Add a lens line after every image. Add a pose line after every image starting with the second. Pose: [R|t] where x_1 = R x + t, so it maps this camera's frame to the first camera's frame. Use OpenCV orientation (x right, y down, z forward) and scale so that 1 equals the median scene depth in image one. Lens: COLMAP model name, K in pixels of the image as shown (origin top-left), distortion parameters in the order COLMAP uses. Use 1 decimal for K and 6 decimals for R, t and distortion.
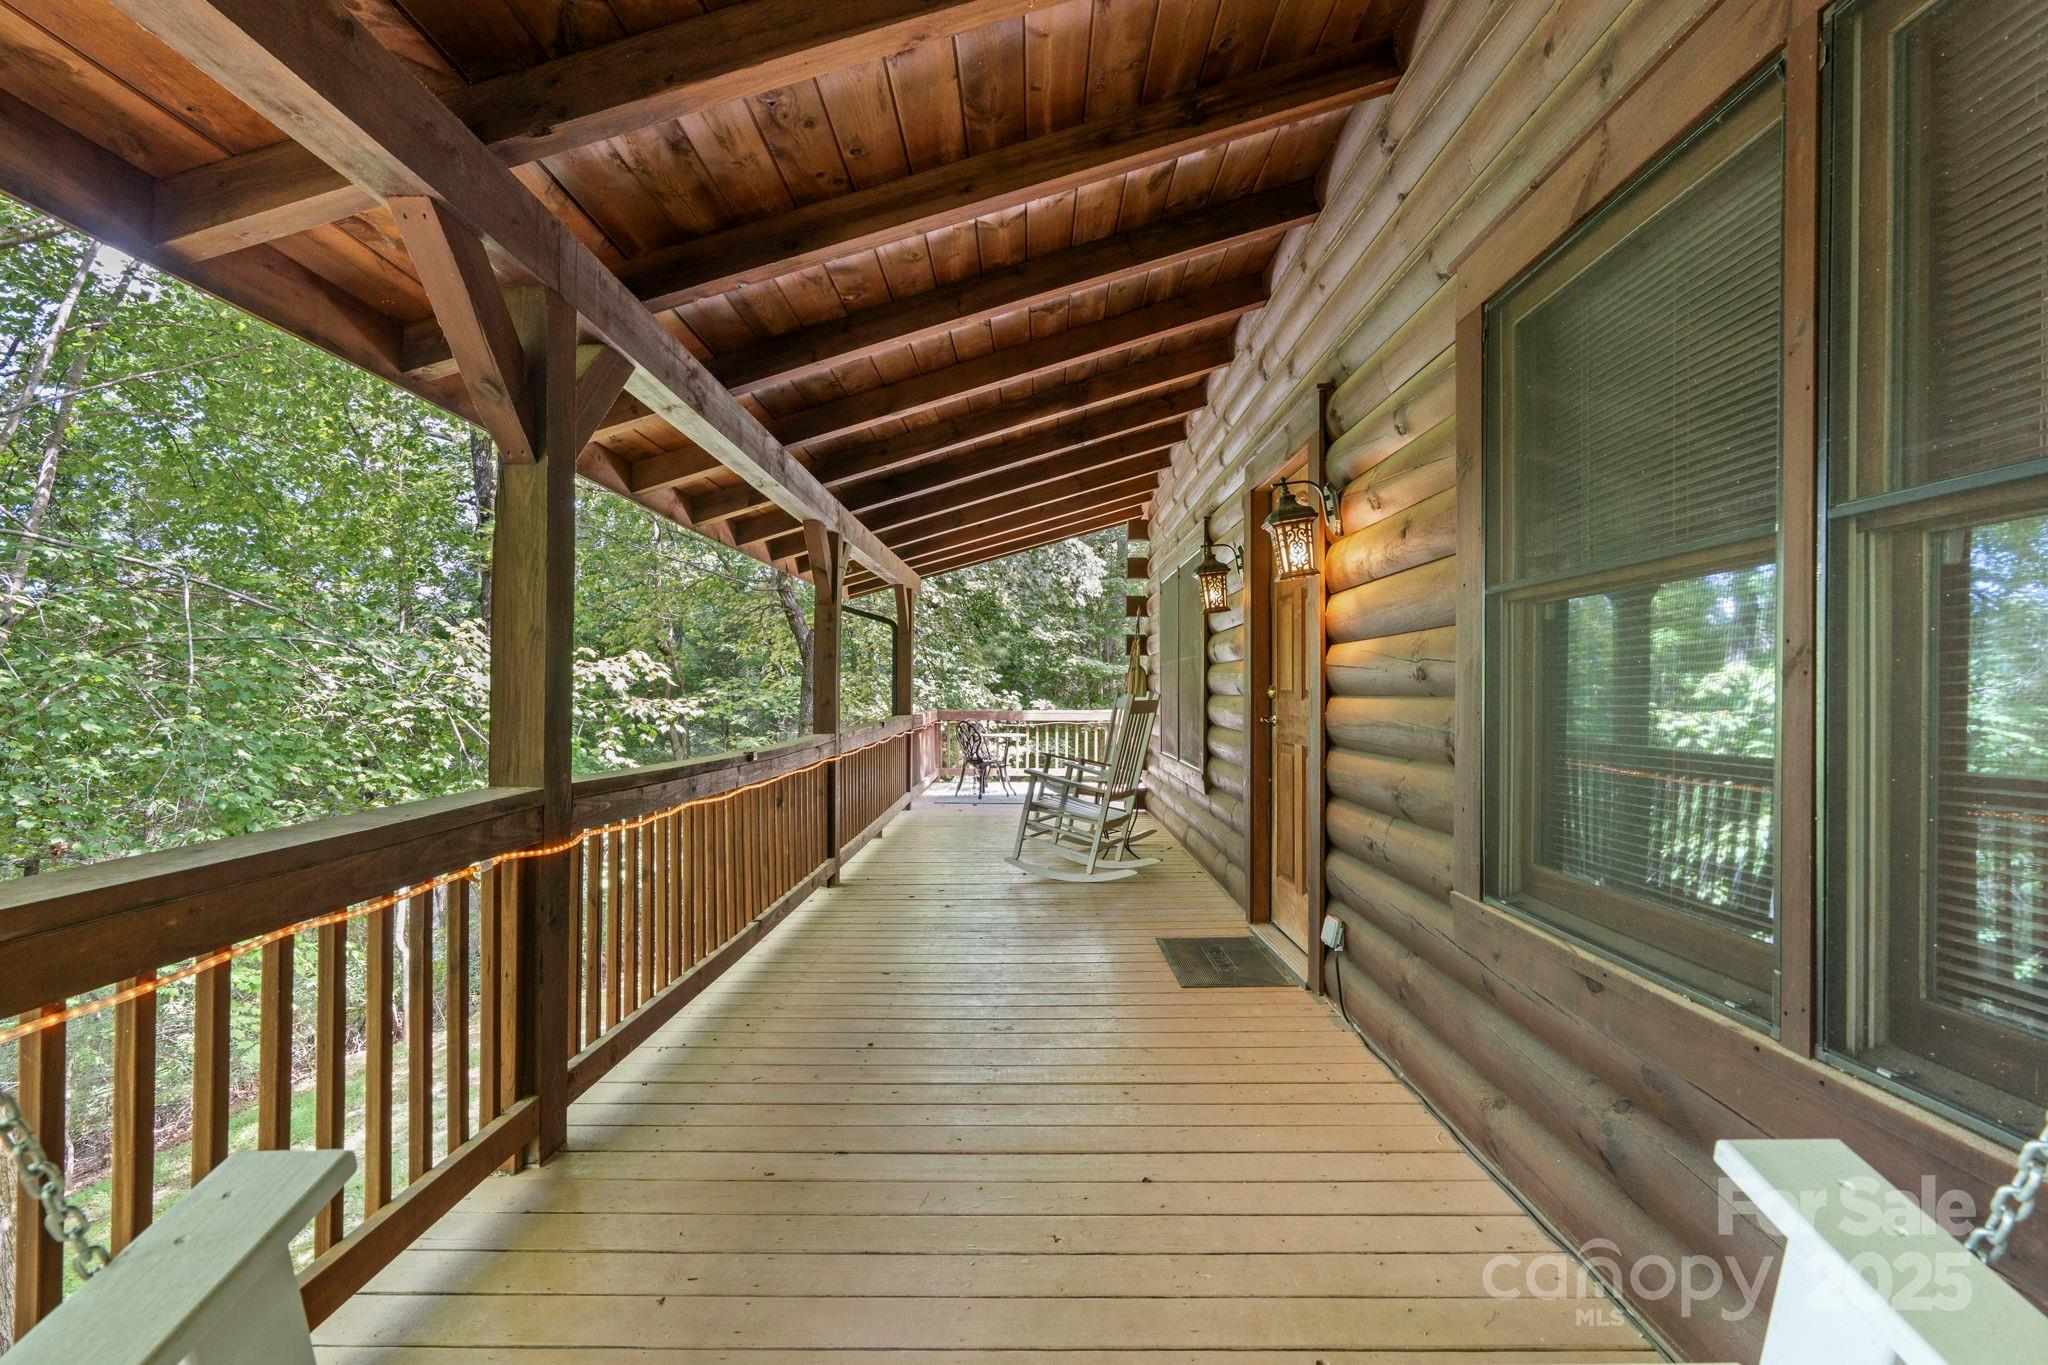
lens RADIAL K [[911.0, 0, 1028.7], [0, 911.0, 688.1], [0, 0, 1]] dist [-0.017244, -0.000307]
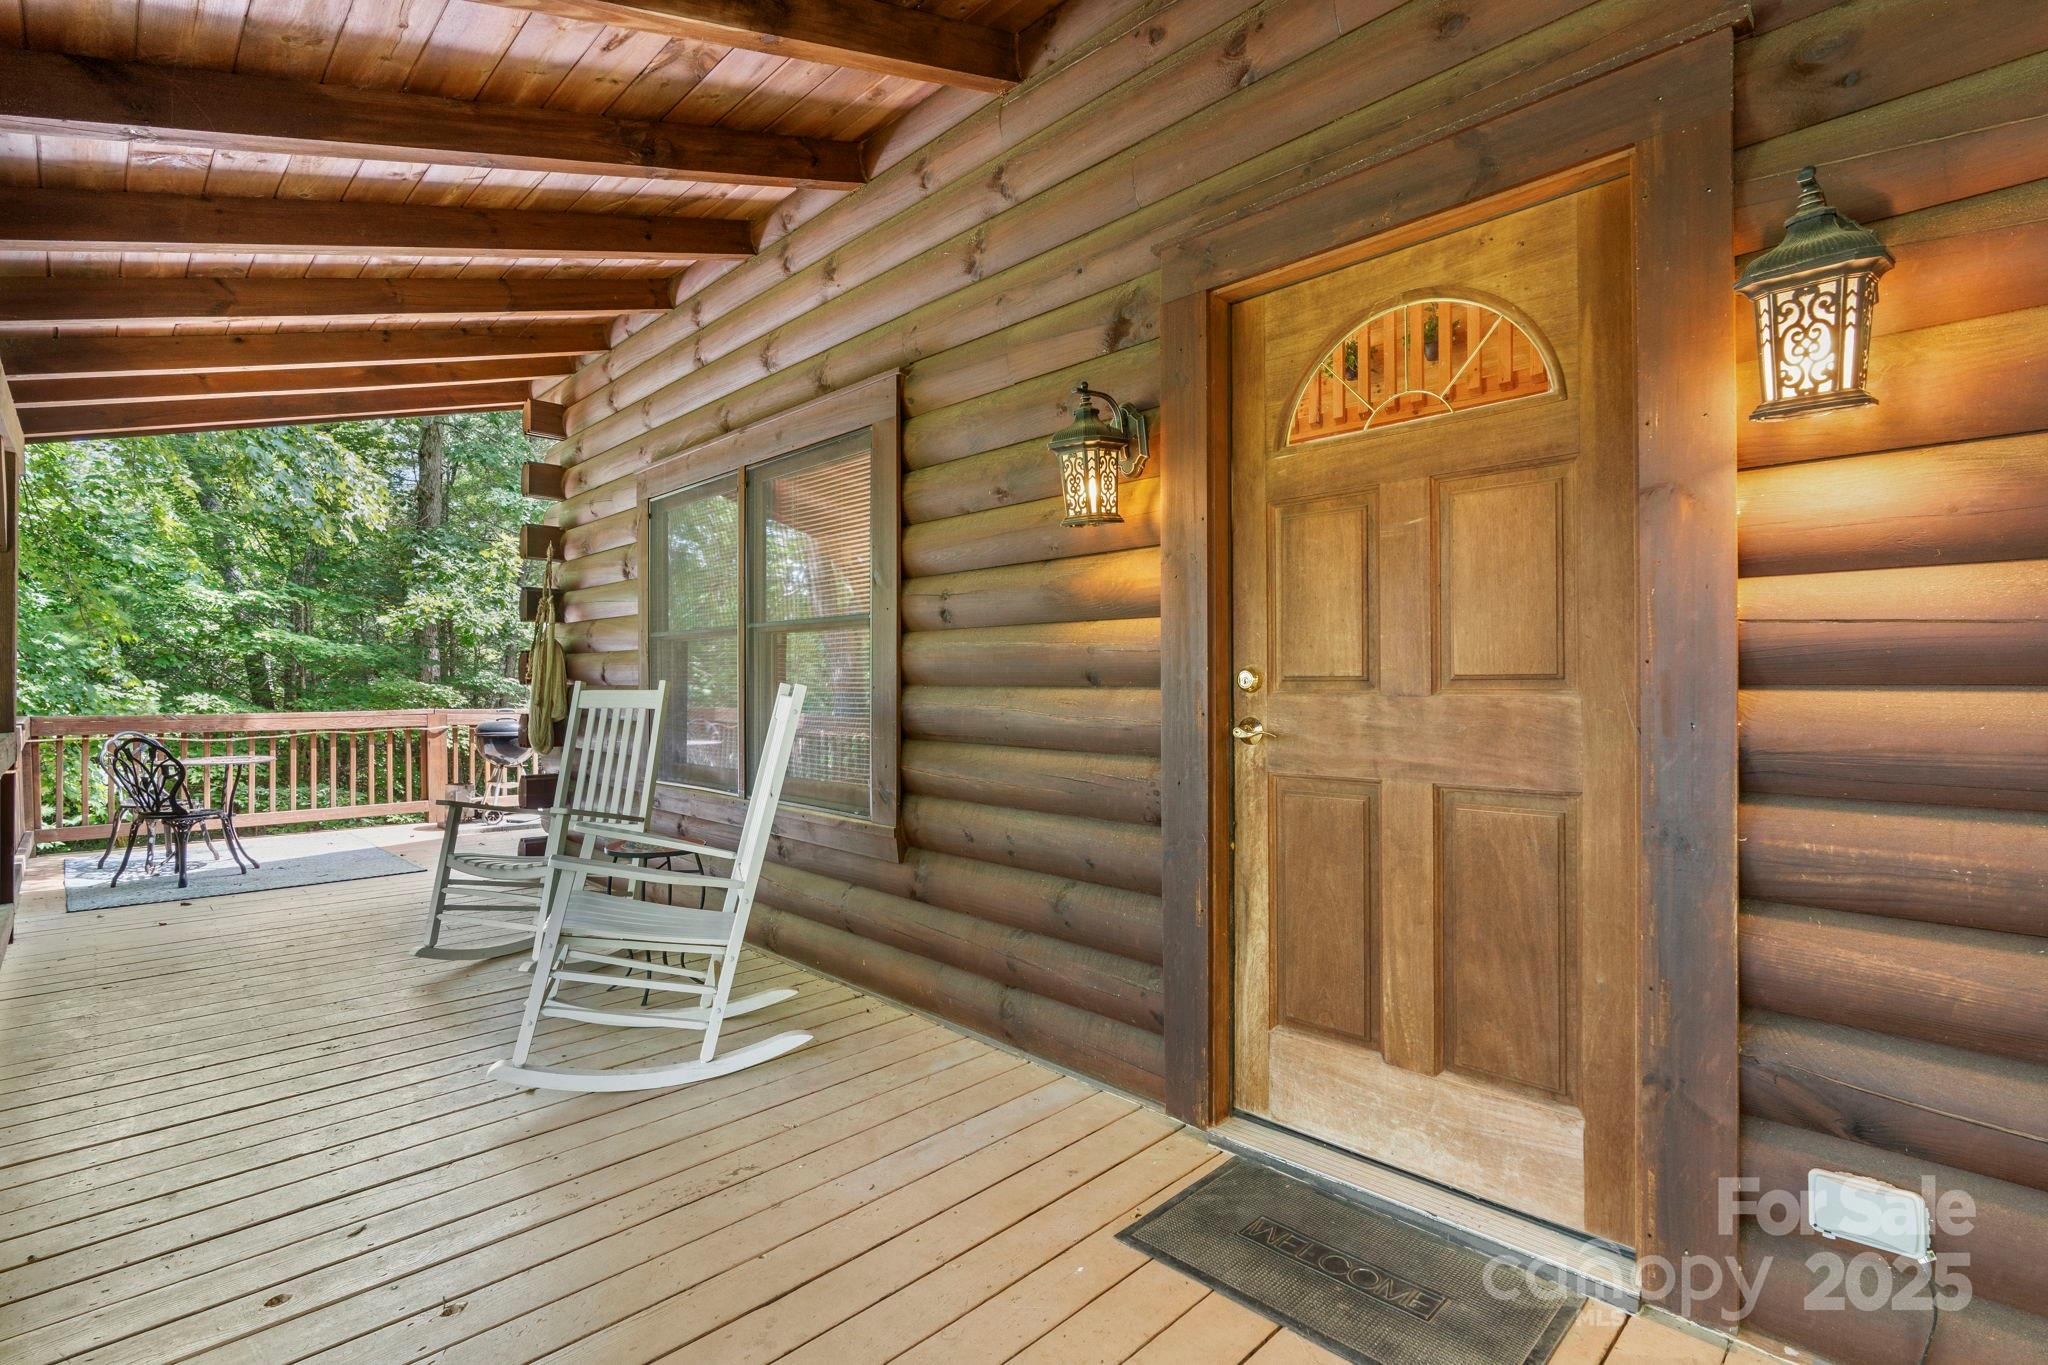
lens RADIAL K [[911.0, 0, 1021.2], [0, 911.0, 687.2], [0, 0, 1]] dist [-0.017244, -0.000307]
pose [[0.697316, -0.004764, 0.716748, -0.096969], [-0.002258, 0.999958, 0.008844, 0.002202], [-0.716760, -0.007785, 0.697276, 0.339128]]
